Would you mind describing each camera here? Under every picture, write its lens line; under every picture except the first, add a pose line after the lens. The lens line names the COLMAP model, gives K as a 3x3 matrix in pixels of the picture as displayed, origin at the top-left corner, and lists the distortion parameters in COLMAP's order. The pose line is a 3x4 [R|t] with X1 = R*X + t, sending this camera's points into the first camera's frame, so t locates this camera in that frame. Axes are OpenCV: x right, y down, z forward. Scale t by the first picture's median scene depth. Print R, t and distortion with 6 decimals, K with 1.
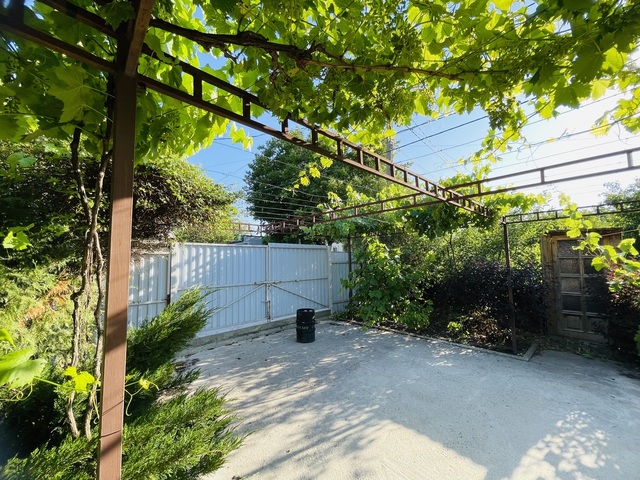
lens RADIAL K [[261.6, 0, 320.0], [0, 261.6, 240.0], [0, 0, 1]] dist [-0.000607, 0.000048]
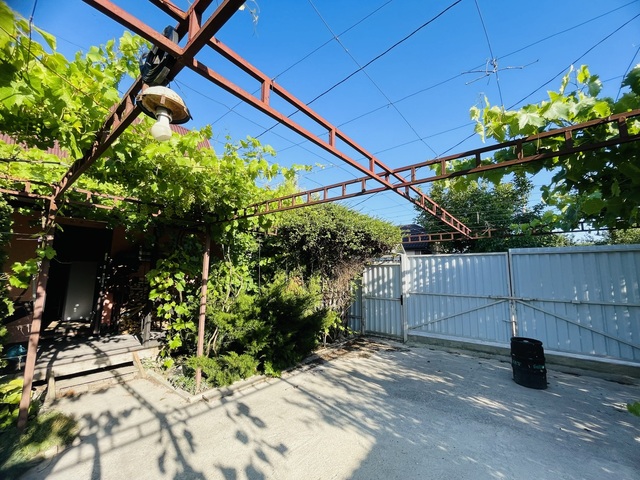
lens RADIAL K [[261.6, 0, 320.0], [0, 261.6, 240.0], [0, 0, 1]] dist [-0.000607, 0.000048]
pose [[0.131479, -0.108941, -0.985315, 0.721143], [0.067086, 0.992642, -0.100799, 0.033927], [0.989046, -0.052848, 0.137820, 0.419292]]
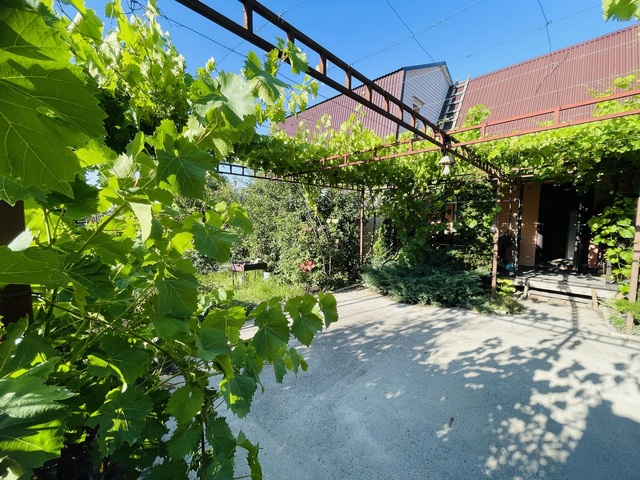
lens RADIAL K [[261.6, 0, 320.0], [0, 261.6, 240.0], [0, 0, 1]] dist [-0.000607, 0.000048]
pose [[-0.999072, 0.014814, -0.040439, 0.828977], [0.014940, 0.999884, -0.002837, 0.078767], [0.040392, -0.003439, -0.999178, 0.899676]]
